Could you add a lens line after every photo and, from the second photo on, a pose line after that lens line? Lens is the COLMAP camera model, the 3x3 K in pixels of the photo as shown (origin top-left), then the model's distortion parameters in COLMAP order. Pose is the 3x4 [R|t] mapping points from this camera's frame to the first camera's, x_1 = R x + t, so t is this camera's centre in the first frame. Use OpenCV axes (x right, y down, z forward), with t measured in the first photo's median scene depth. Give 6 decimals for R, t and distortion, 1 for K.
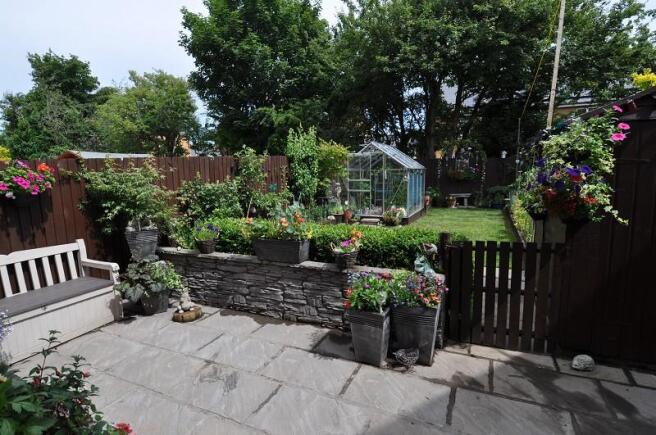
lens RADIAL K [[337.3, 0, 329.2], [0, 337.3, 216.5], [0, 0, 1]] dist [-0.028985, -0.002674]
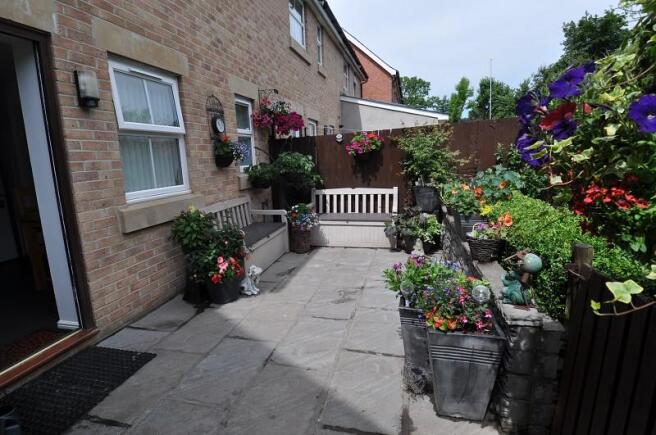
lens RADIAL K [[337.3, 0, 328.4], [0, 337.3, 218.9], [0, 0, 1]] dist [-0.028985, -0.002674]
pose [[0.187965, 0.204465, -0.960658, 0.642419], [-0.096894, 0.977181, 0.189023, -0.044476], [0.977385, 0.057552, 0.203487, 0.473017]]
